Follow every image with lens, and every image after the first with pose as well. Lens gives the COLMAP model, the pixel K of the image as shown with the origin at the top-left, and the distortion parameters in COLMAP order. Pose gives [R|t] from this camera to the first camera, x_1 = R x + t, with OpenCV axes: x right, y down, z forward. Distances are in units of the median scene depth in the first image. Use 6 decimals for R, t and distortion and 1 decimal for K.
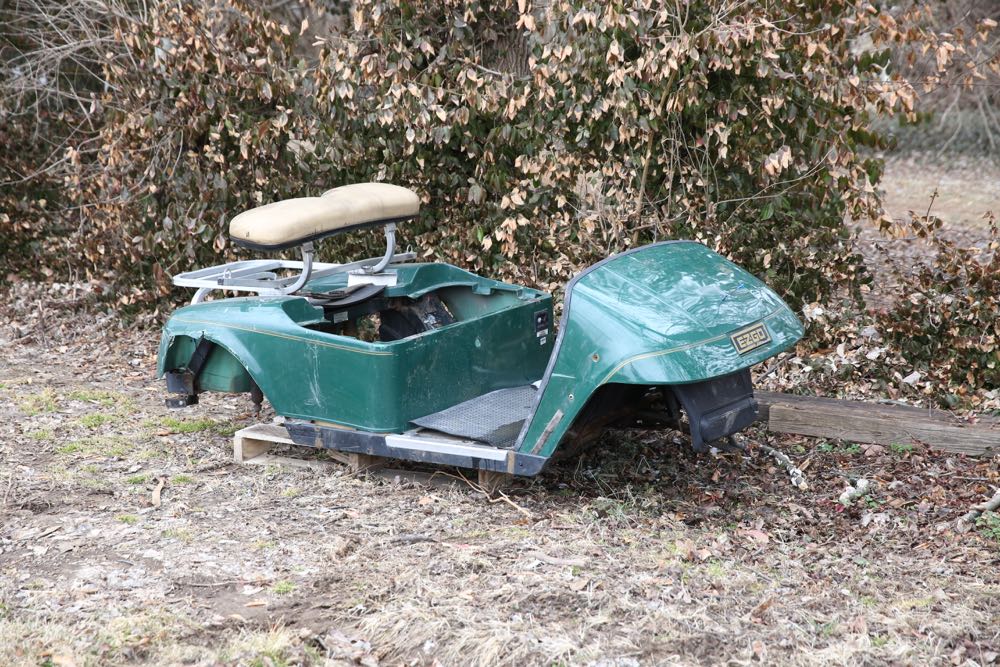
lens RADIAL K [[1817.1, 0, 501.0], [0, 1817.1, 332.6], [0, 0, 1]] dist [0.148913, 0.000000]
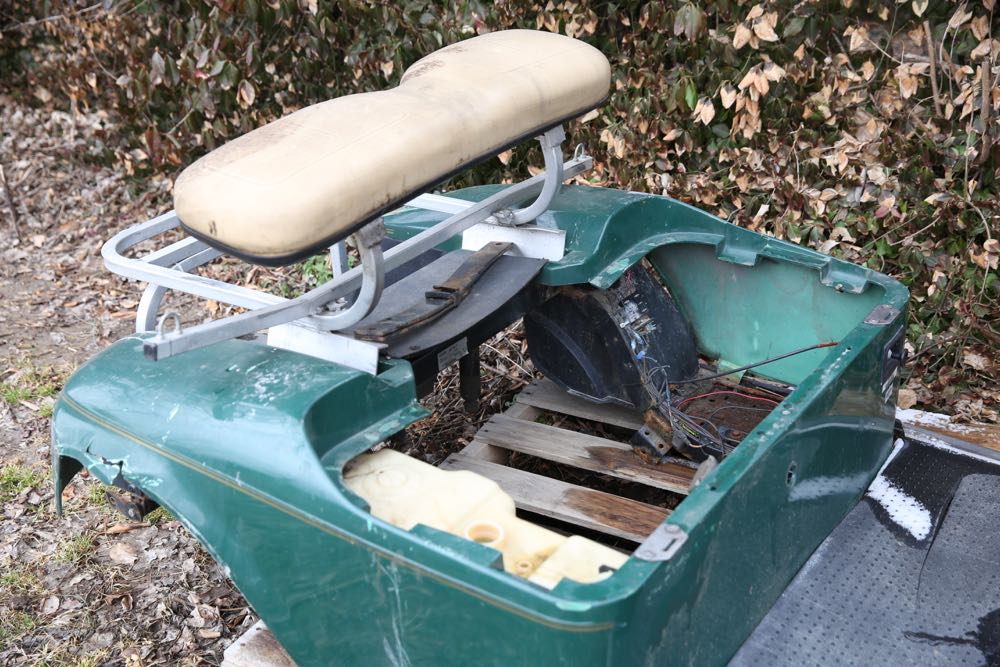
lens RADIAL K [[1214.4, 0, 498.9], [0, 1214.4, 336.9], [0, 0, 1]] dist [0.069268, 0.000000]
pose [[0.999303, -0.000597, -0.037328, -0.056468], [0.010304, 0.965443, 0.260411, -0.079980], [0.035882, -0.260614, 0.964776, 0.612390]]
